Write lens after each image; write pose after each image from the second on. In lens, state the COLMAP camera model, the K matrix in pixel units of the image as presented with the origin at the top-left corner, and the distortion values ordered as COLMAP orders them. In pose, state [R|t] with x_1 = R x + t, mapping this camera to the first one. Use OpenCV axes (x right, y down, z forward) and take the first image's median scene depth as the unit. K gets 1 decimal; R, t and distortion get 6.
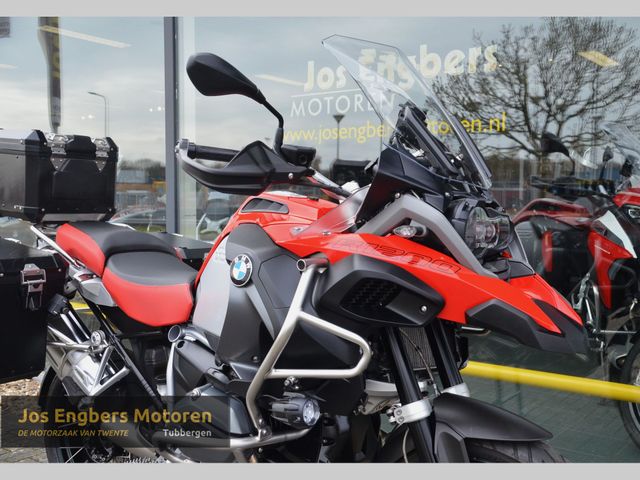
lens RADIAL K [[799.9, 0, 320.0], [0, 799.9, 240.0], [0, 0, 1]] dist [-0.004564, -0.047932]
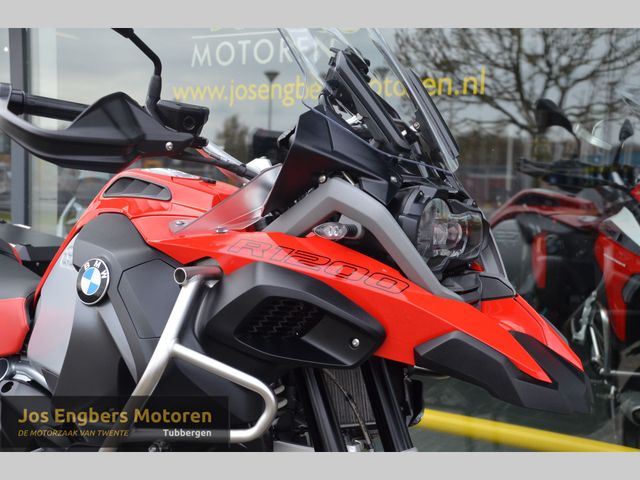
lens RADIAL K [[978.1, 0, 320.0], [0, 978.1, 240.0], [0, 0, 1]] dist [0.193571, 0.099693]
pose [[0.998406, 0.024060, 0.051058, 0.049463], [-0.024308, 0.999696, 0.004231, -0.005667], [-0.050941, -0.005465, 0.998687, 0.138102]]
